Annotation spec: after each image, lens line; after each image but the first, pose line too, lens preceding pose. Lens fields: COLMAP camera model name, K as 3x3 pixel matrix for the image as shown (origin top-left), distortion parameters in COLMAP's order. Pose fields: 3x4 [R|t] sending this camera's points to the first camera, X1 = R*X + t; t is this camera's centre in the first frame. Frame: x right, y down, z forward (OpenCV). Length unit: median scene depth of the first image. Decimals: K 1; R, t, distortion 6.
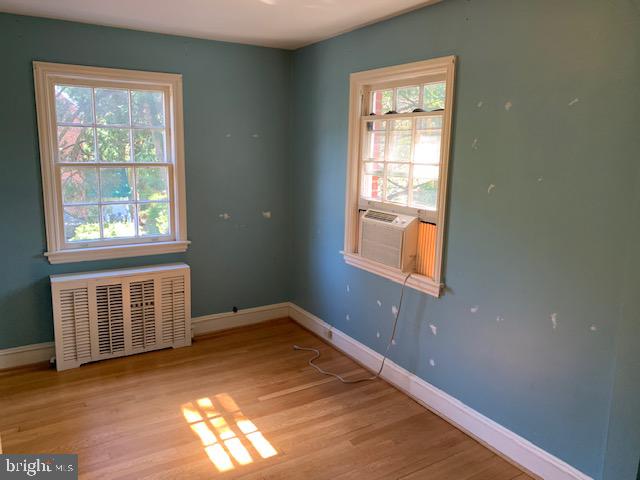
lens RADIAL K [[493.0, 0, 317.1], [0, 493.0, 242.1], [0, 0, 1]] dist [0.001531, -0.000571]
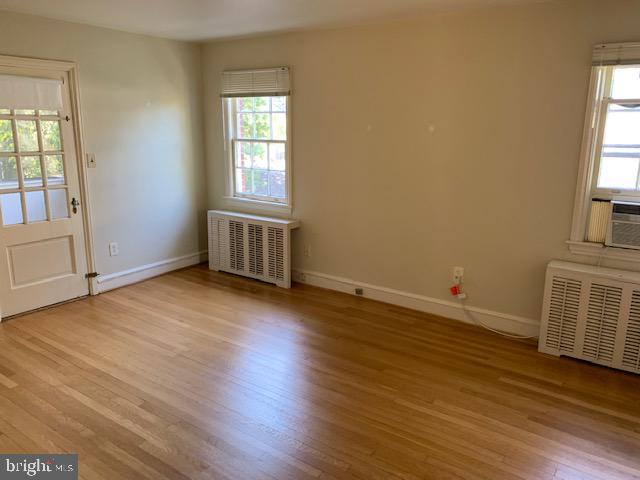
lens RADIAL K [[493.0, 0, 317.1], [0, 493.0, 237.7], [0, 0, 1]] dist [0.001531, -0.000571]
pose [[0.380100, 0.186296, -0.905990, 0.733233], [-0.180360, 0.975632, 0.124948, -0.070470], [0.907190, 0.115912, 0.404438, 0.466520]]
